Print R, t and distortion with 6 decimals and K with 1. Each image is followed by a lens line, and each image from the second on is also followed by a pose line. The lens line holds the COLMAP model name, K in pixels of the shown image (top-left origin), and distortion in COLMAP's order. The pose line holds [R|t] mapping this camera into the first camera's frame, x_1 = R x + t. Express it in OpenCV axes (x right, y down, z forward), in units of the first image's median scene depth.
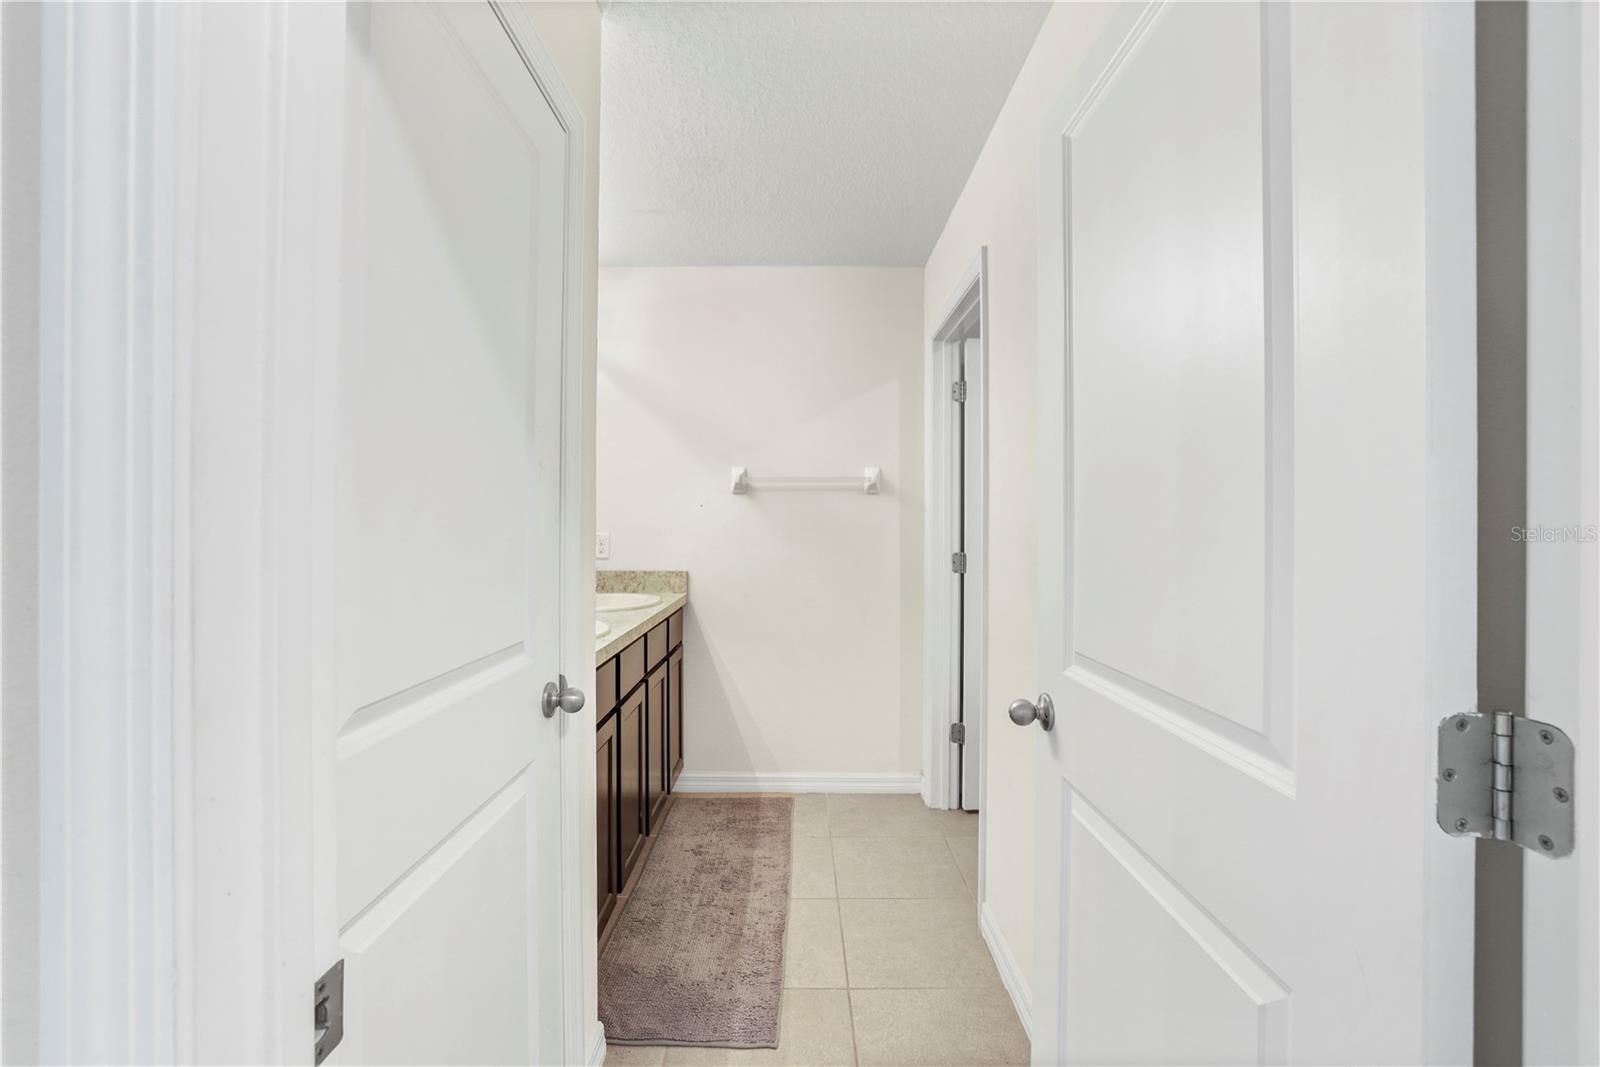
lens RADIAL K [[689.3, 0, 799.0], [0, 689.3, 528.5], [0, 0, 1]] dist [-0.042474, 0.014210]
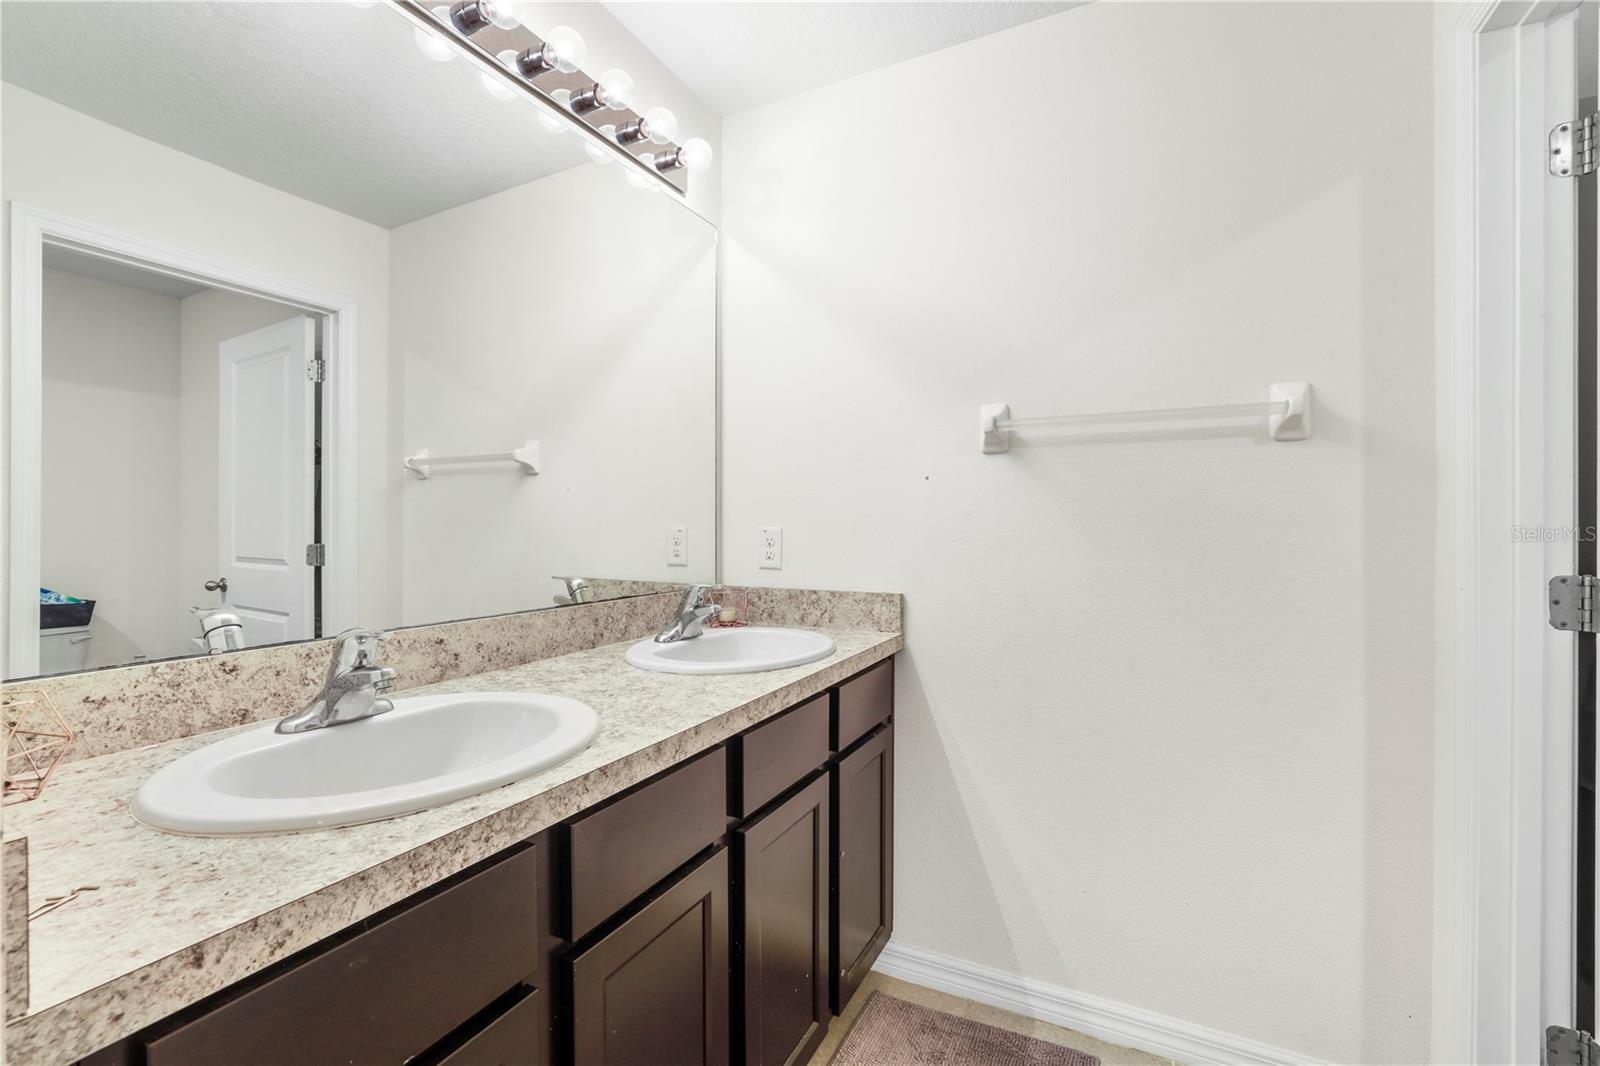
lens RADIAL K [[689.3, 0, 803.4], [0, 689.3, 531.0], [0, 0, 1]] dist [-0.042474, 0.014210]
pose [[0.892297, 0.000257, -0.451449, 0.021398], [-0.000448, 1.000000, -0.000315, 0.010385], [0.451449, 0.000483, 0.892297, 0.458531]]
